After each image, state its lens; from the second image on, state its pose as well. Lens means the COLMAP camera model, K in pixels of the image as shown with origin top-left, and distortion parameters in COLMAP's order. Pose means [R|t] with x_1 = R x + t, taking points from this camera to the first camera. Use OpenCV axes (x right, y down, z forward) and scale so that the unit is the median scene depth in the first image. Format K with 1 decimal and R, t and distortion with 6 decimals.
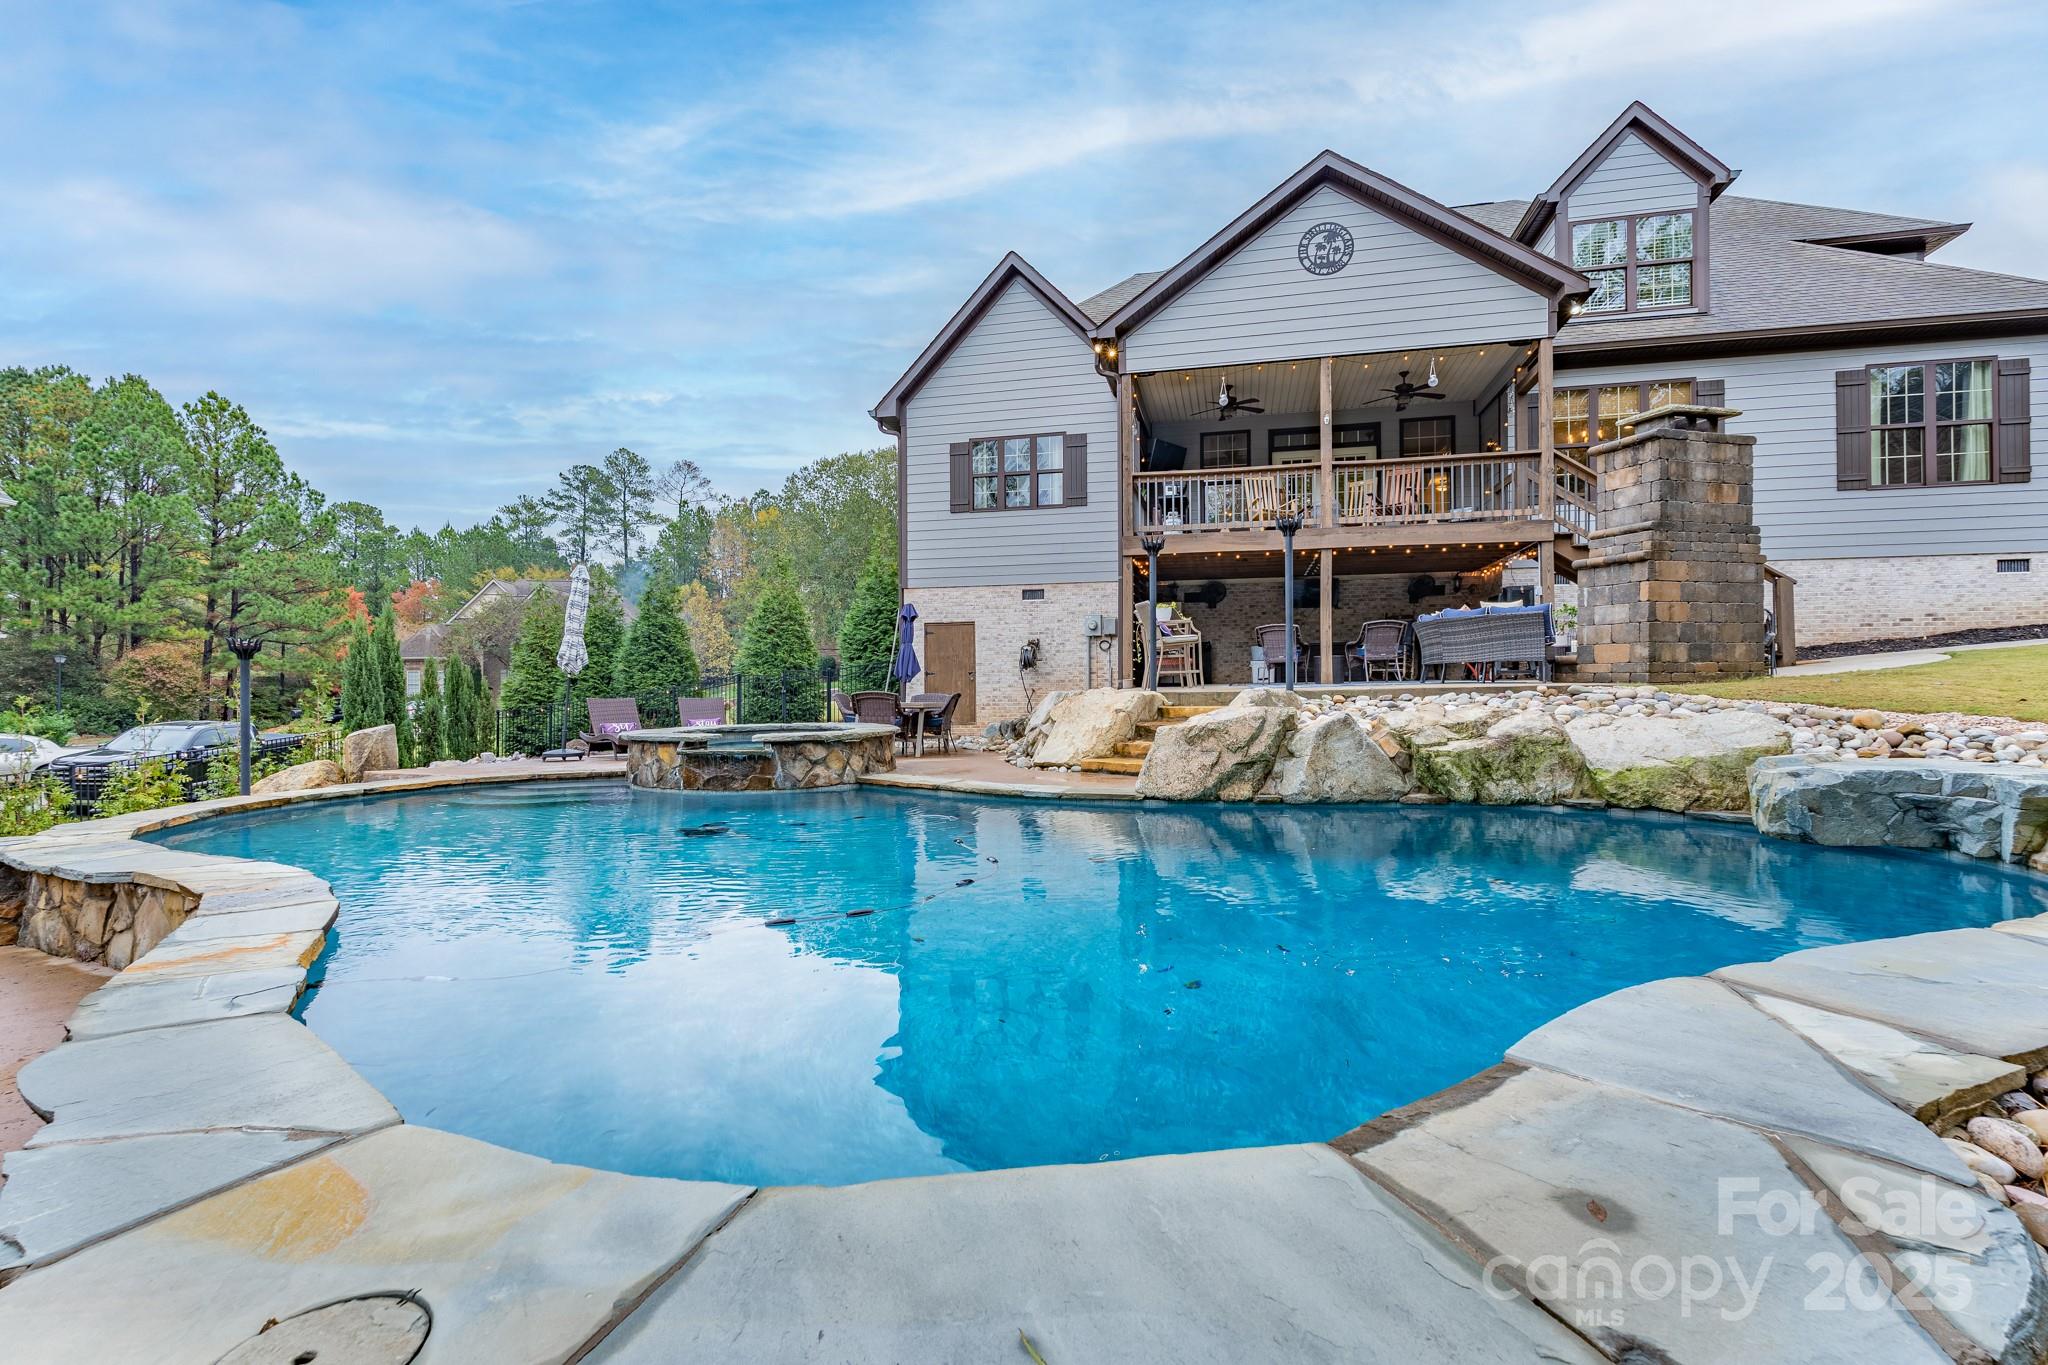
lens RADIAL K [[904.3, 0, 1022.9], [0, 904.3, 695.7], [0, 0, 1]] dist [-0.000662, 0.000235]
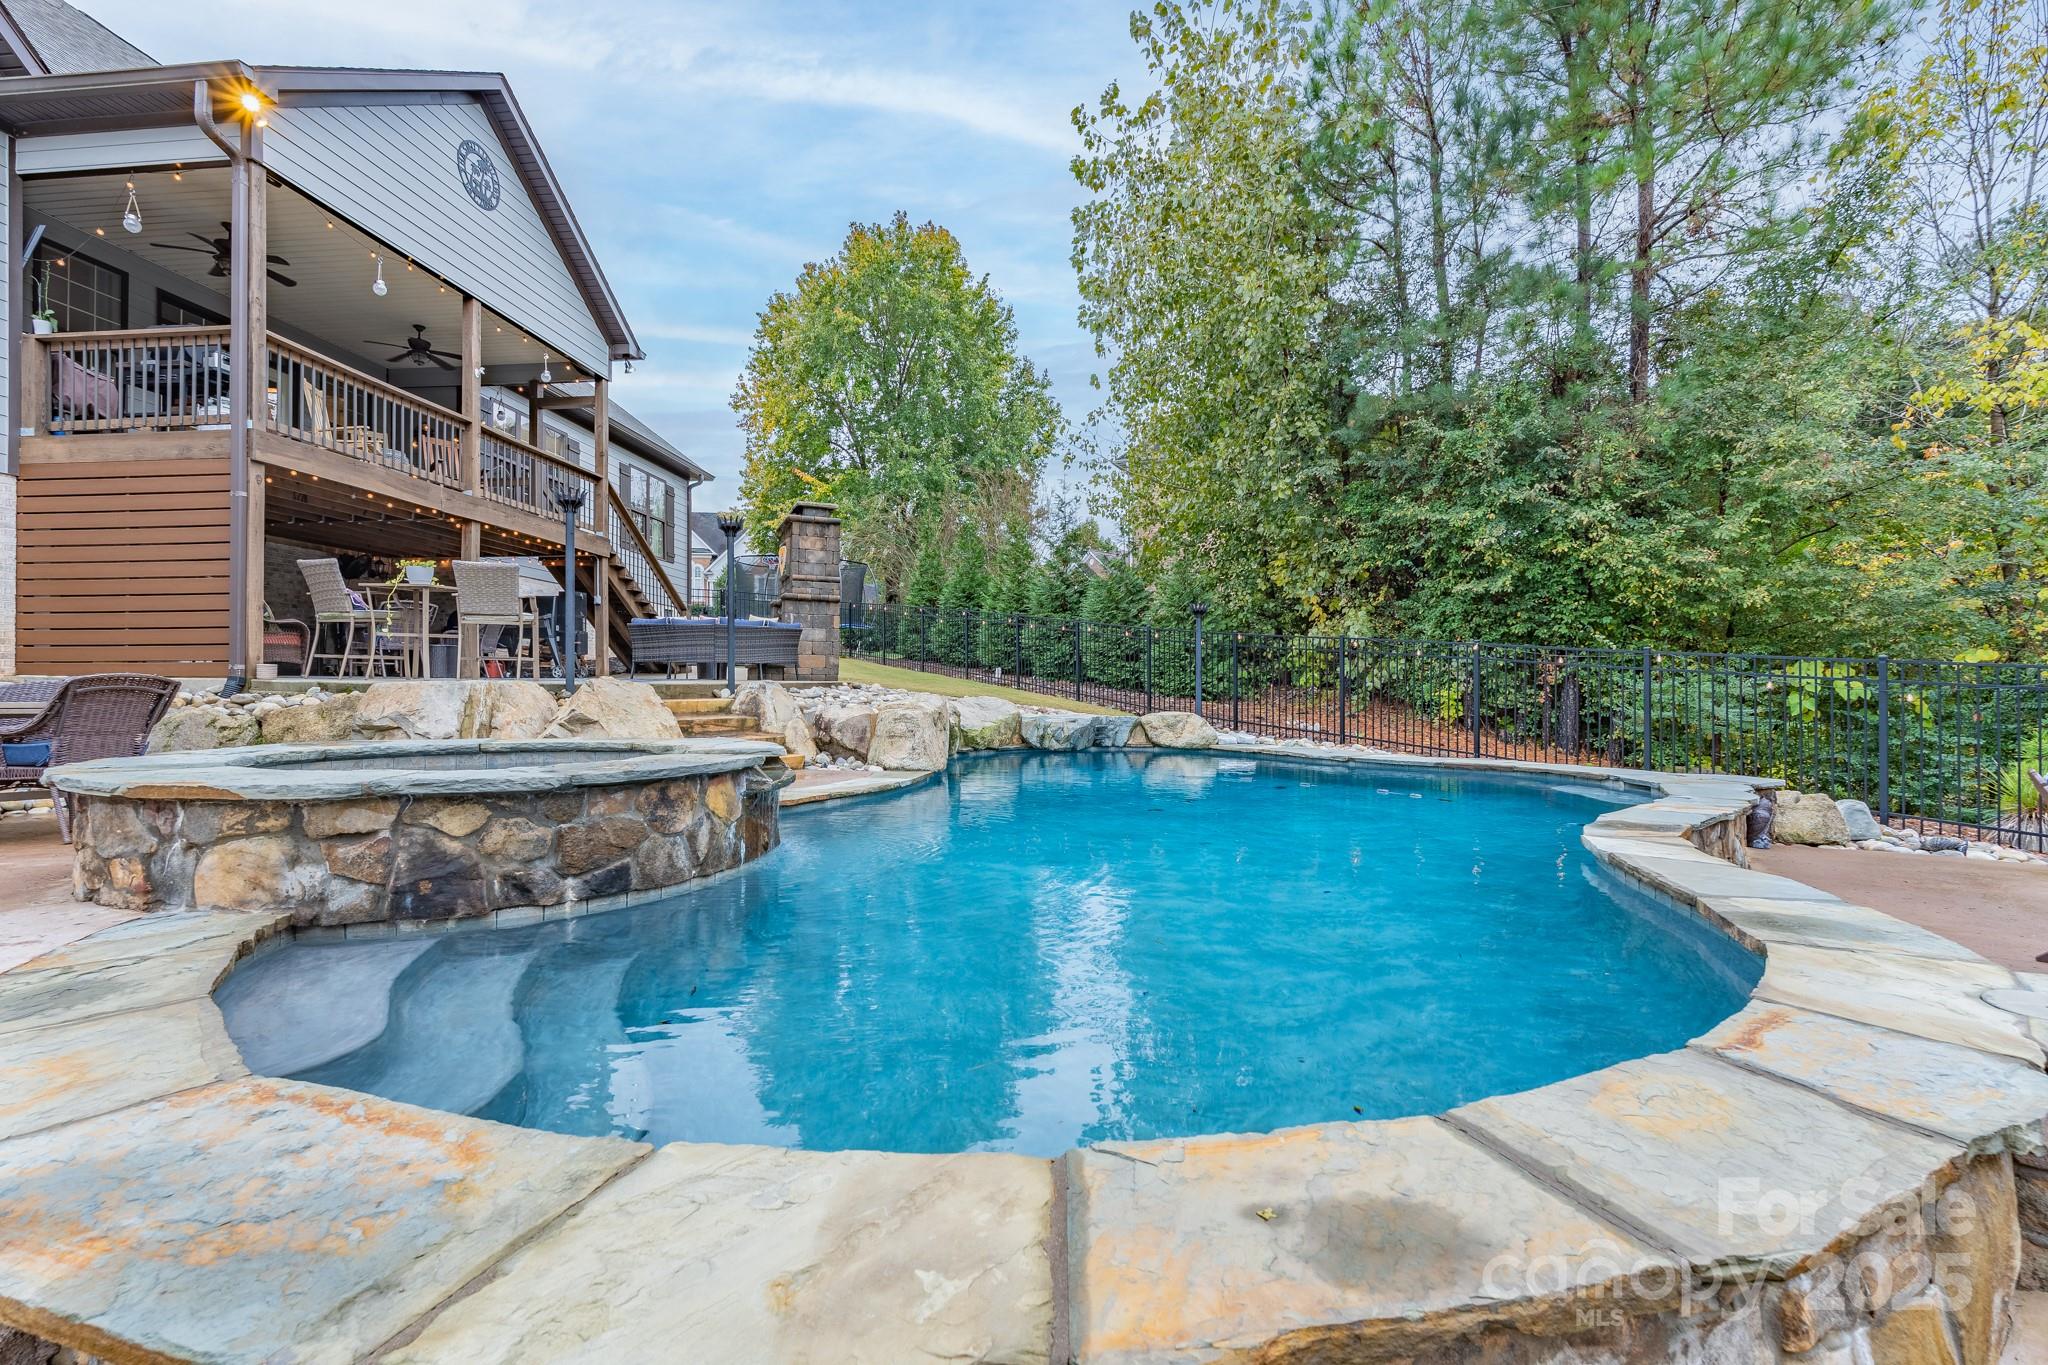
lens RADIAL K [[904.3, 0, 1022.9], [0, 904.3, 695.7], [0, 0, 1]] dist [-0.000662, 0.000235]
pose [[-0.144288, 0.002226, 0.989533, -0.607586], [0.011144, 0.999938, -0.000624, 0.009494], [-0.989473, 0.010938, -0.144304, 0.630289]]
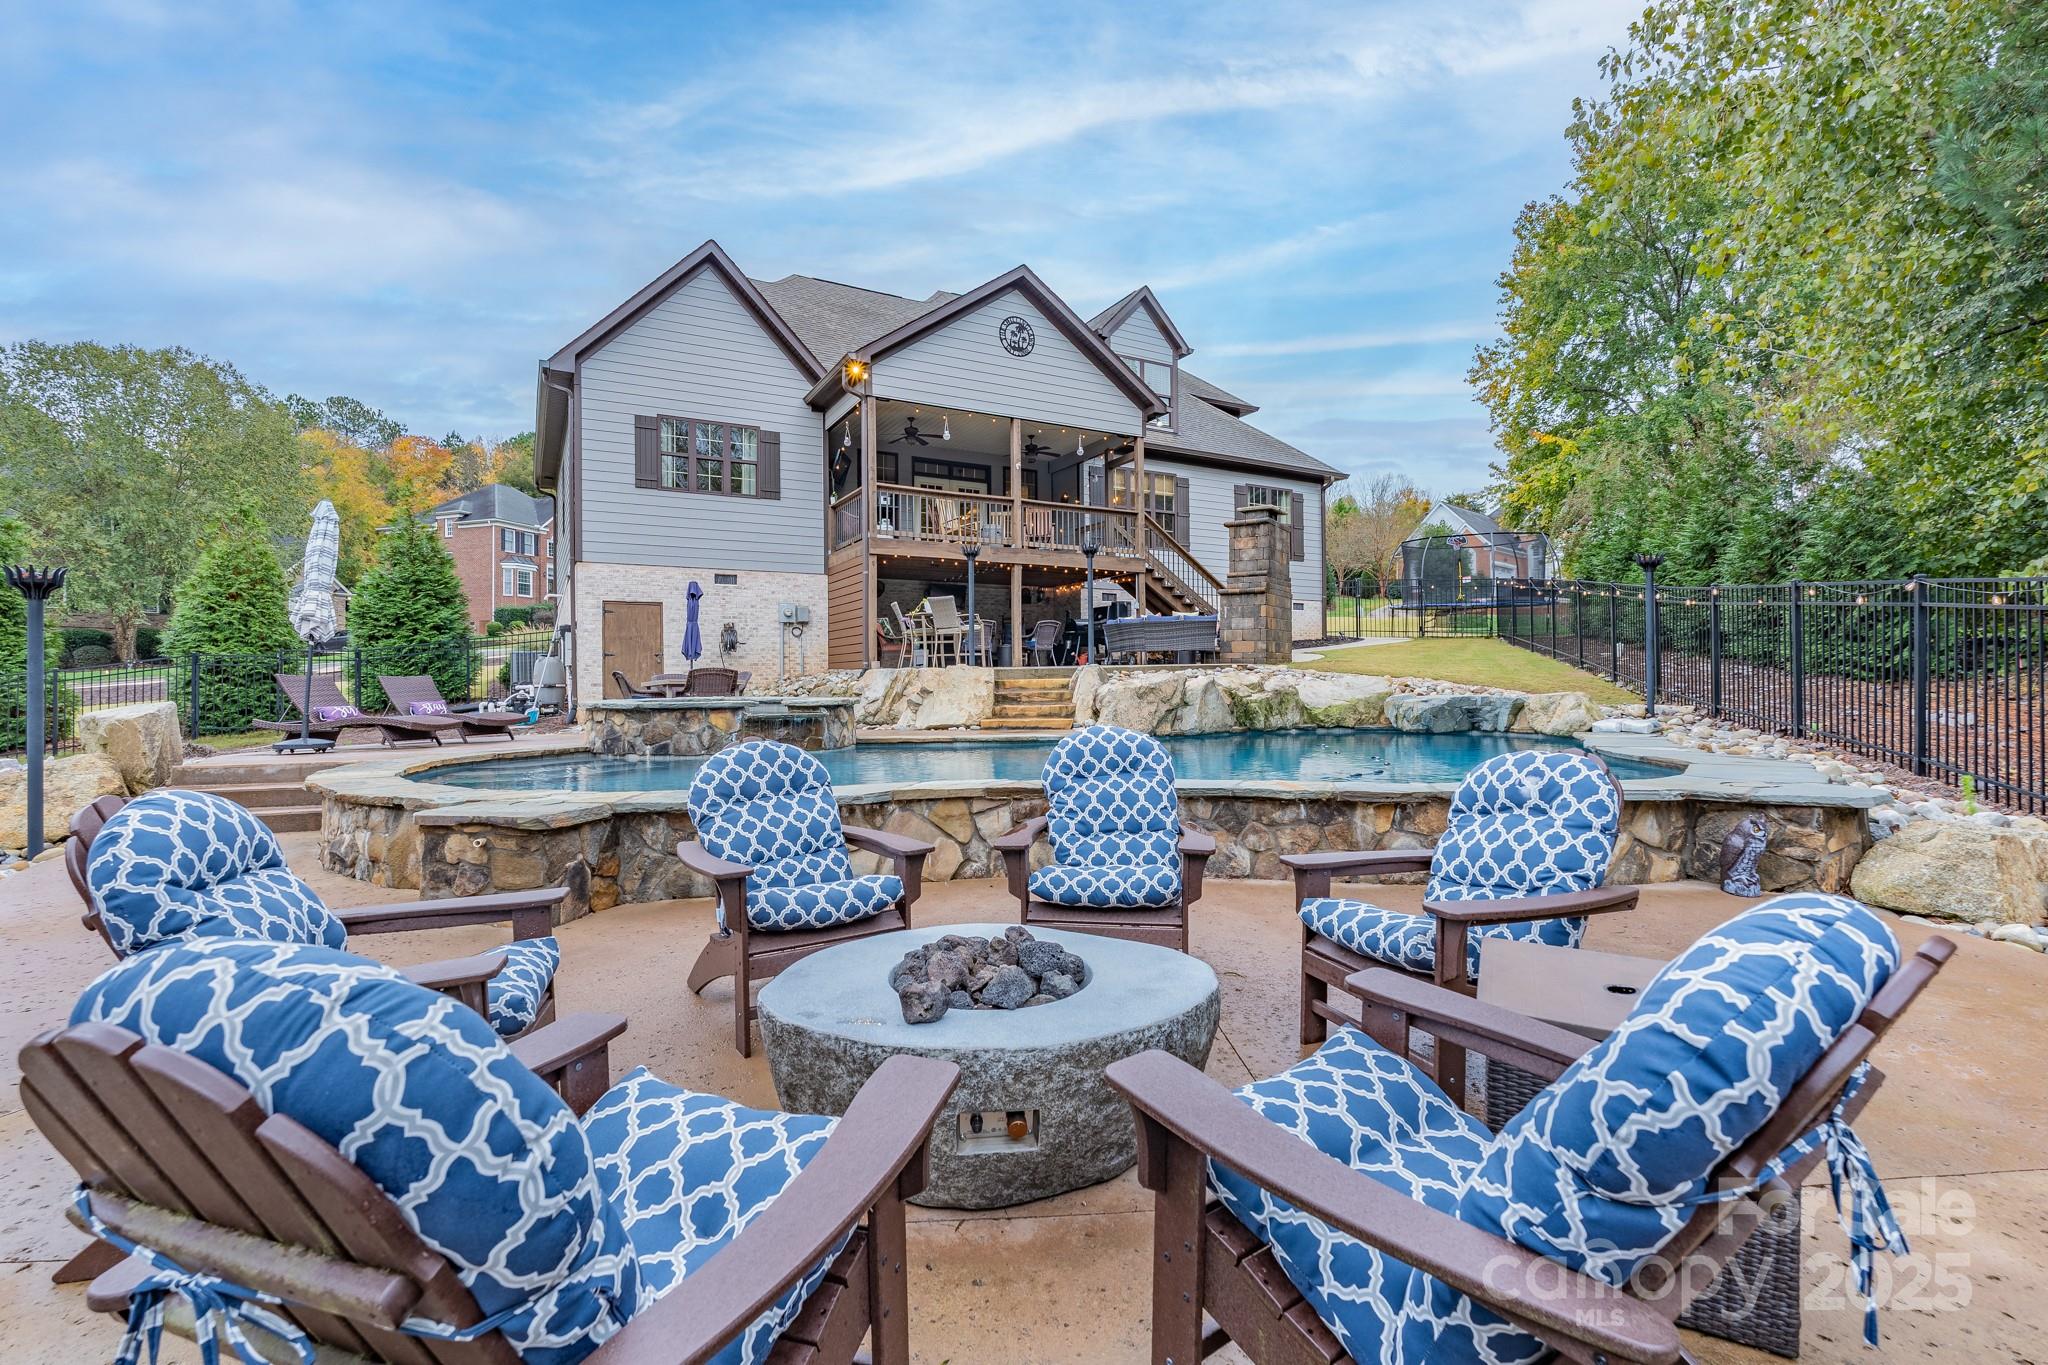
lens RADIAL K [[928.7, 0, 1024.0], [0, 928.7, 682.5], [0, 0, 1]] dist [0.003871, 0.000248]
pose [[0.736247, 0.001568, 0.676711, -0.584994], [0.009233, 0.999881, -0.012363, 0.026535], [-0.676650, 0.015350, 0.736145, 0.005845]]
